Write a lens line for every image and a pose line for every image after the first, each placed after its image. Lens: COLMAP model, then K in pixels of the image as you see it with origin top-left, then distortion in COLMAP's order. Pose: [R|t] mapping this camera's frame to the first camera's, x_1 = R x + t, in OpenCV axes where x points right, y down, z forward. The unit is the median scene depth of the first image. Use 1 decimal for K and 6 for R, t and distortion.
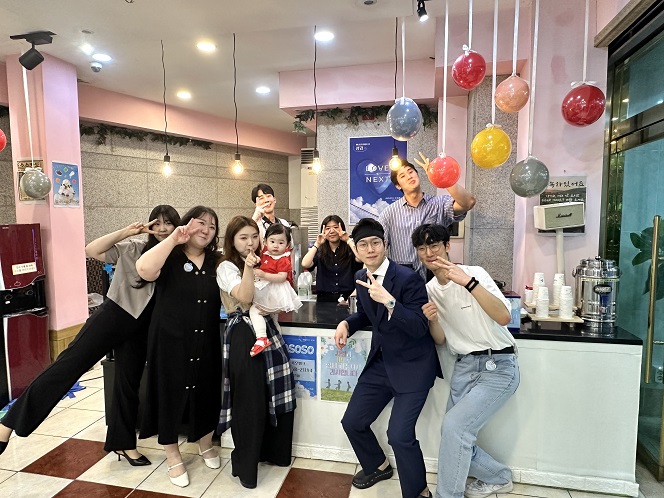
lens RADIAL K [[429.3, 0, 333.2], [0, 429.3, 248.0], [0, 0, 1]] dist [0.007552, -0.000172]
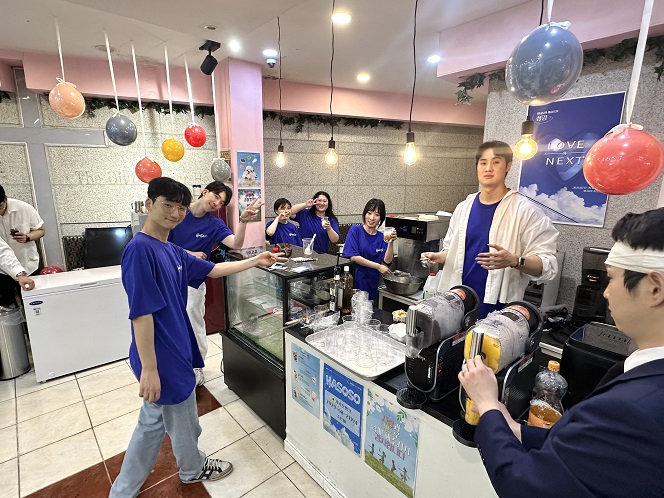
lens RADIAL K [[349.2, 0, 329.4], [0, 349.2, 250.9], [0, 0, 1]] dist [-0.004566, -0.000500]
pose [[0.813060, 0.133829, -0.566590, 0.134618], [-0.064204, 0.987896, 0.141208, -0.067009], [0.578629, -0.078433, 0.811811, 0.279315]]
